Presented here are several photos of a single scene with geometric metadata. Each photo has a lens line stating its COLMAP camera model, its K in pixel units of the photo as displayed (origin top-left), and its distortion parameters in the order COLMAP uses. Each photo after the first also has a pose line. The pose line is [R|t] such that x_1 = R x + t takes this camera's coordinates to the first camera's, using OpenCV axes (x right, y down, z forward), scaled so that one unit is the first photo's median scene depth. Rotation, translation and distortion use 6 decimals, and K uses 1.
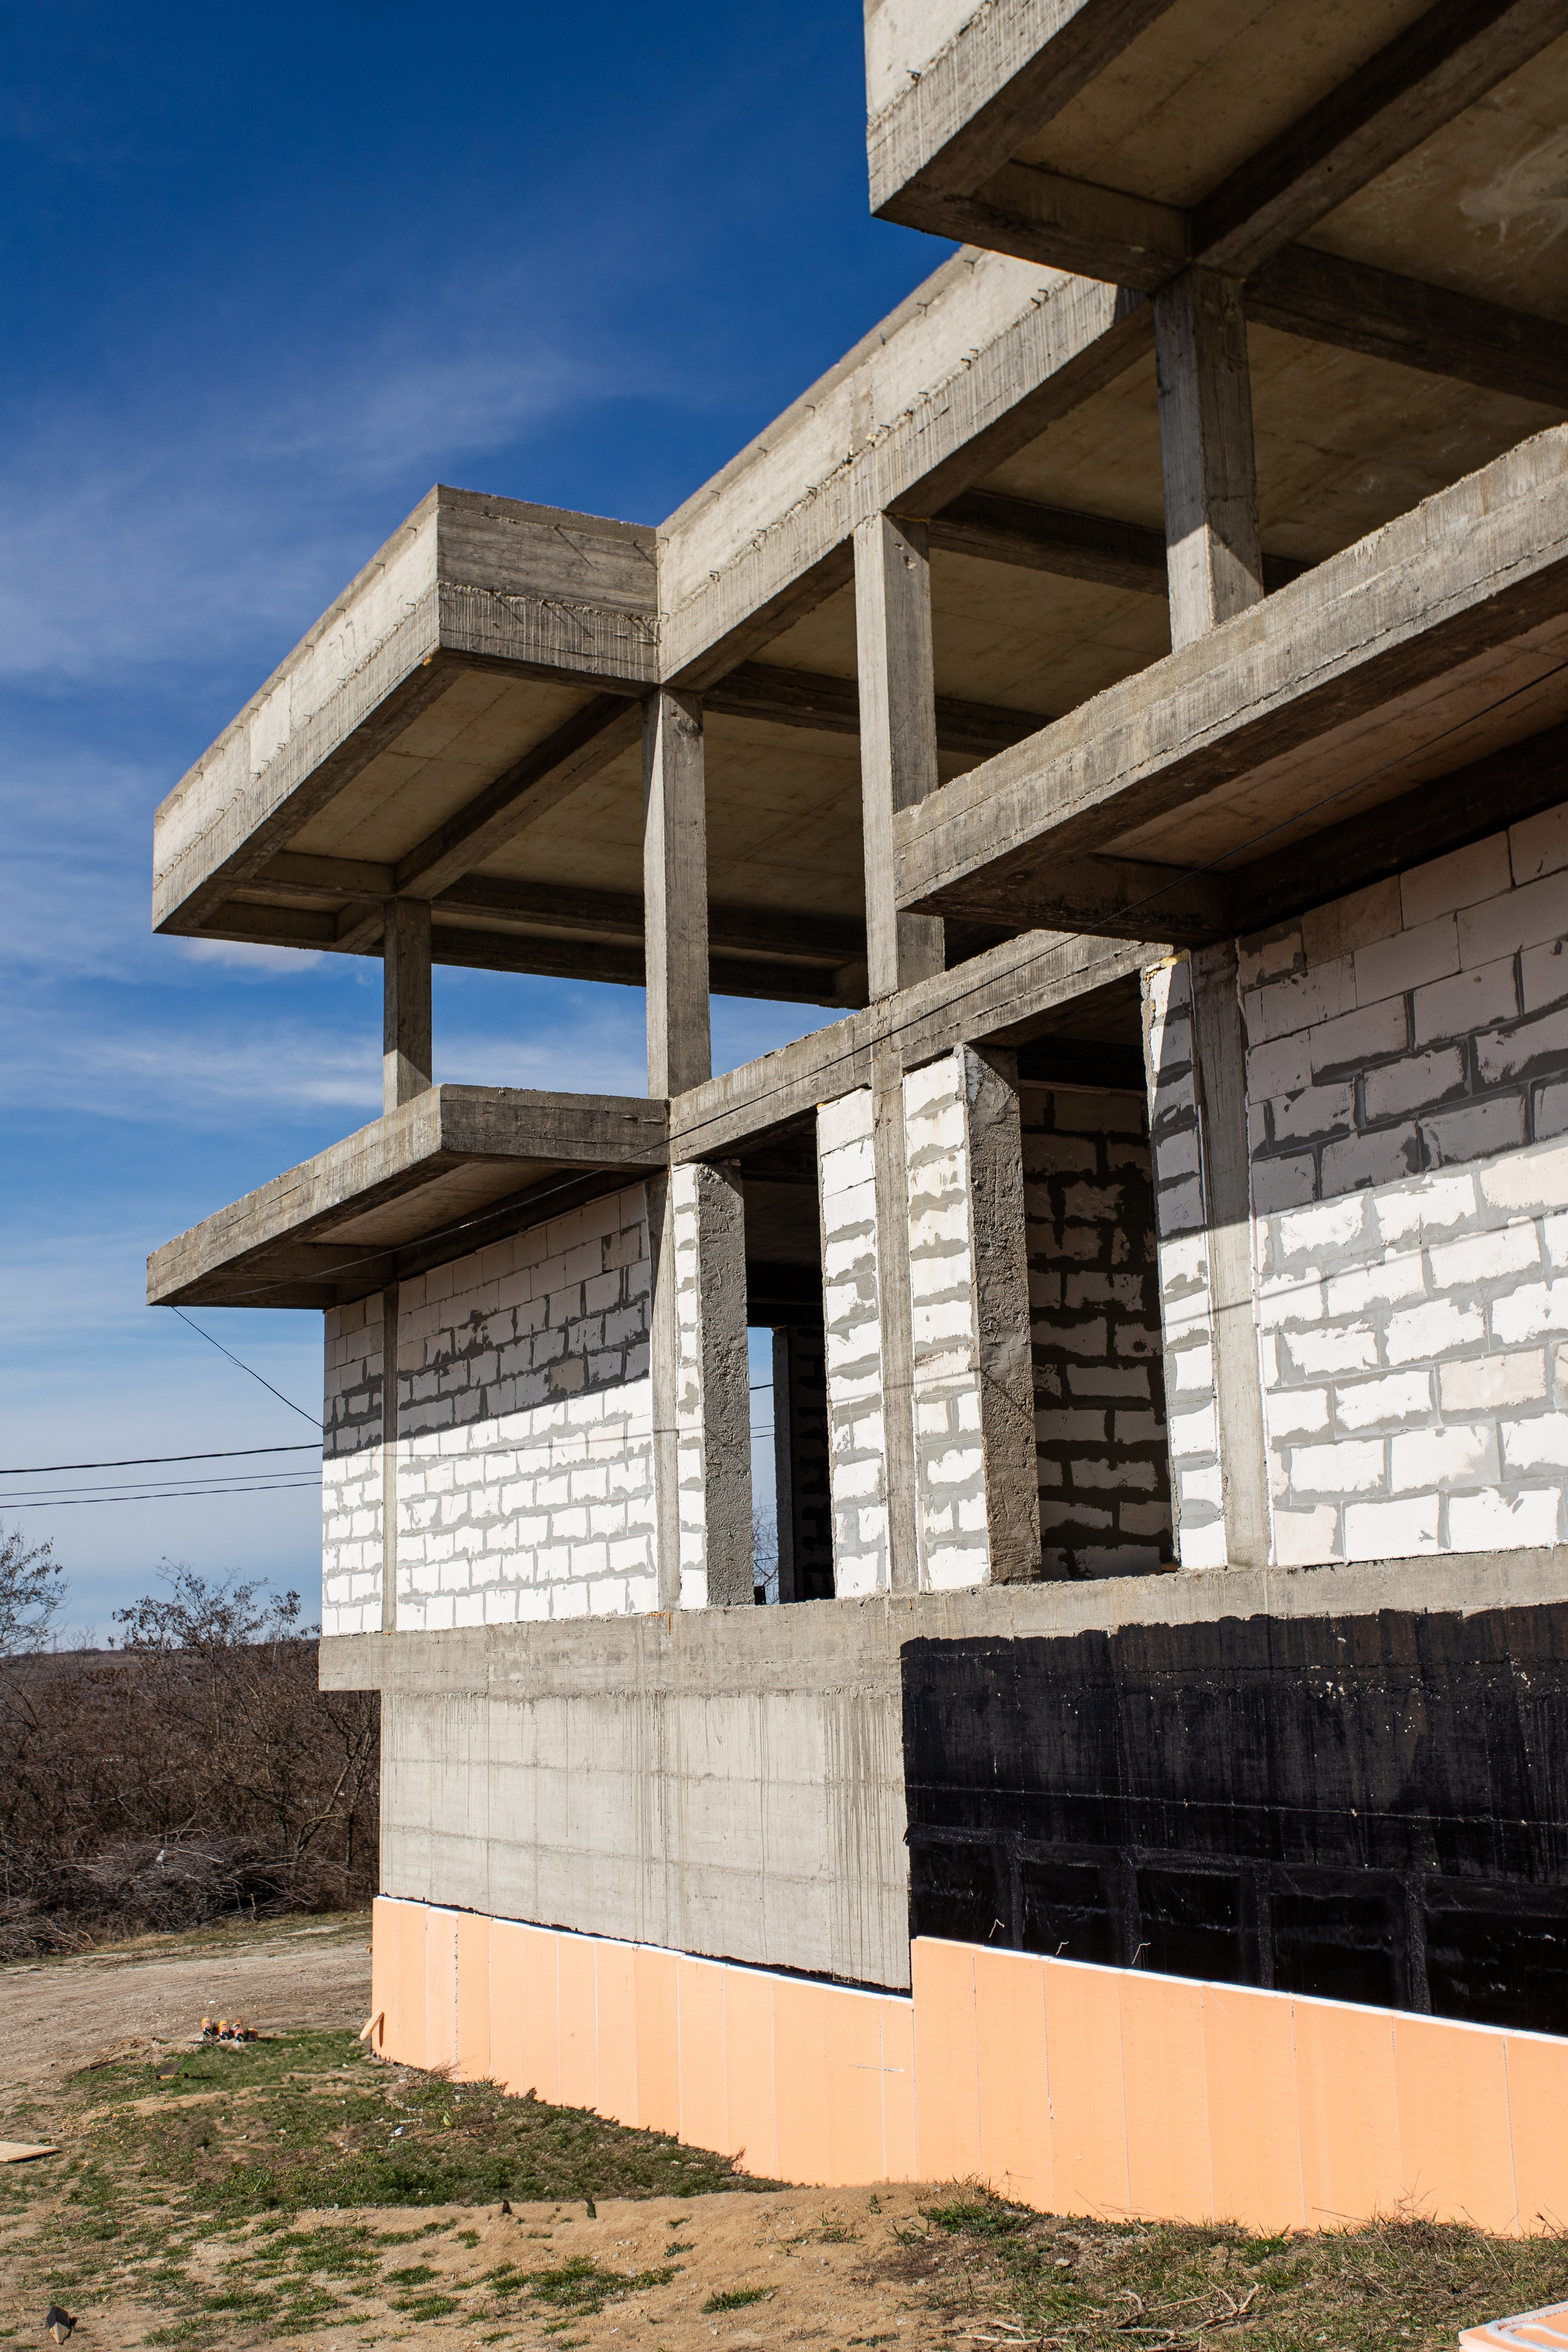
lens RADIAL K [[2618.8, 0, 781.0], [0, 2618.8, 1185.0], [0, 0, 1]] dist [0.015782, 0.000000]
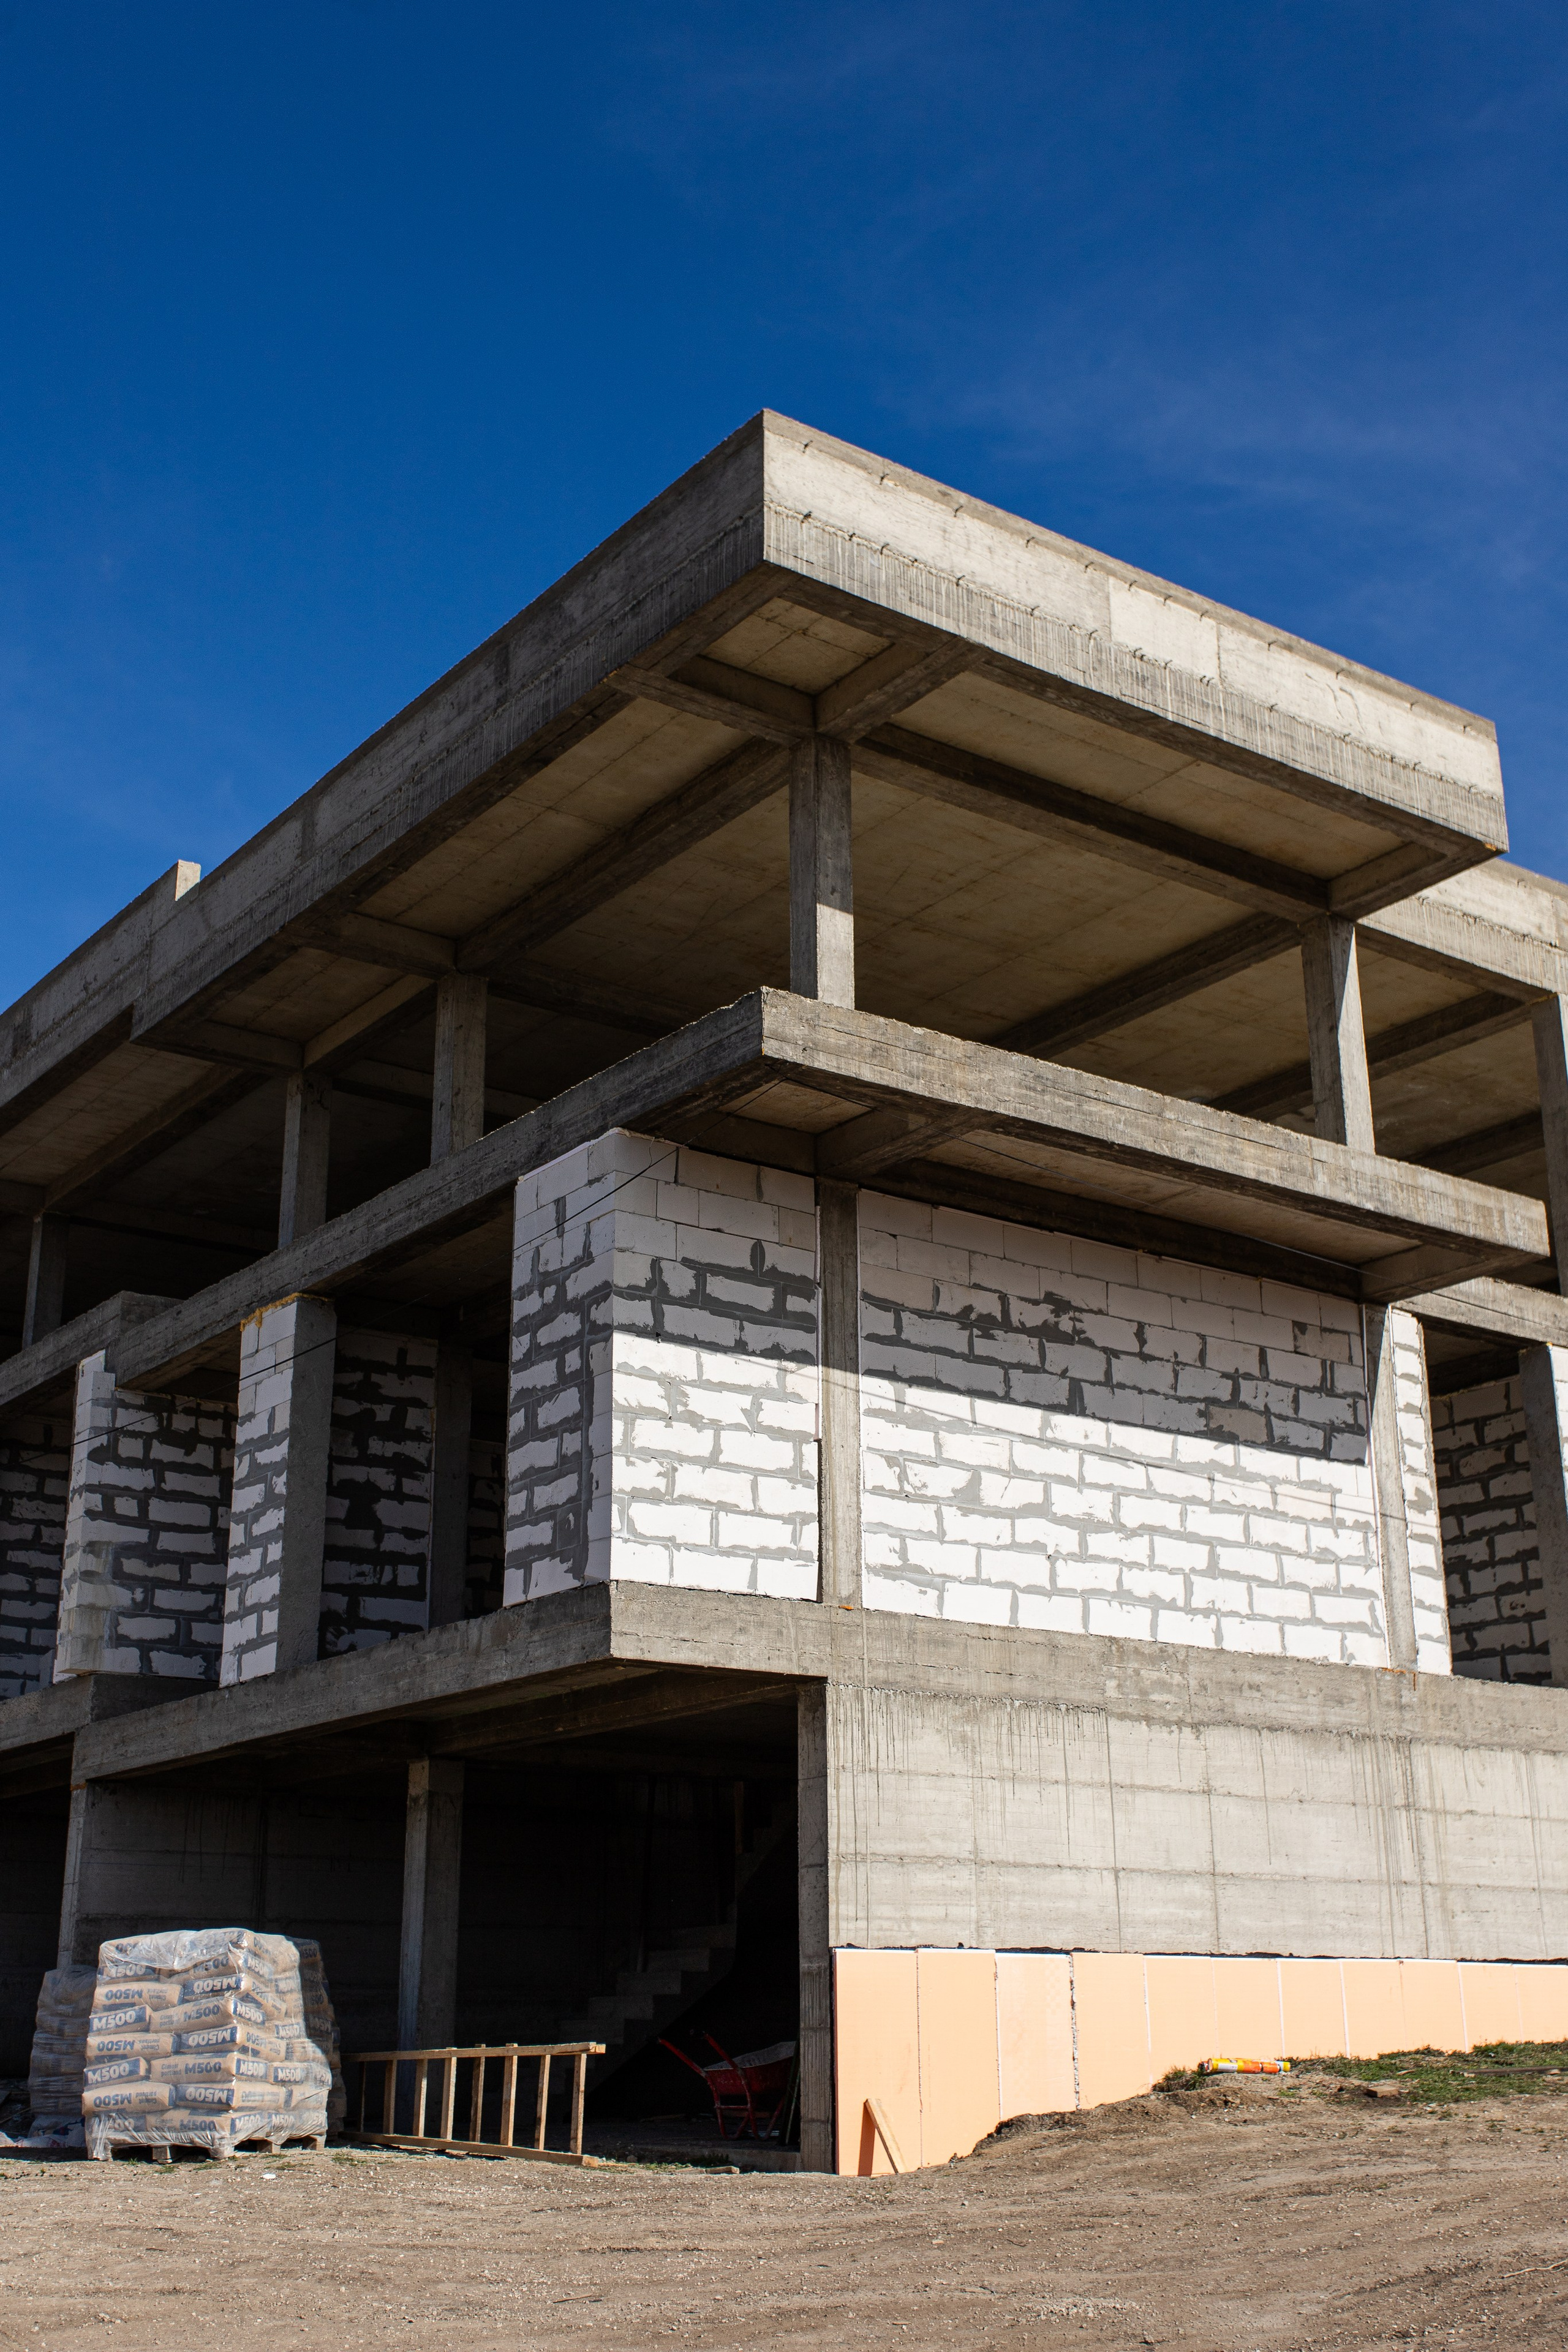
lens RADIAL K [[2618.8, 0, 781.3], [0, 2618.8, 1166.1], [0, 0, 1]] dist [0.015782, 0.000000]
pose [[-0.152527, 0.339122, 0.928295, -1.151632], [-0.170738, 0.916120, -0.362728, 0.423297], [-0.973439, -0.213821, -0.081832, 1.394219]]
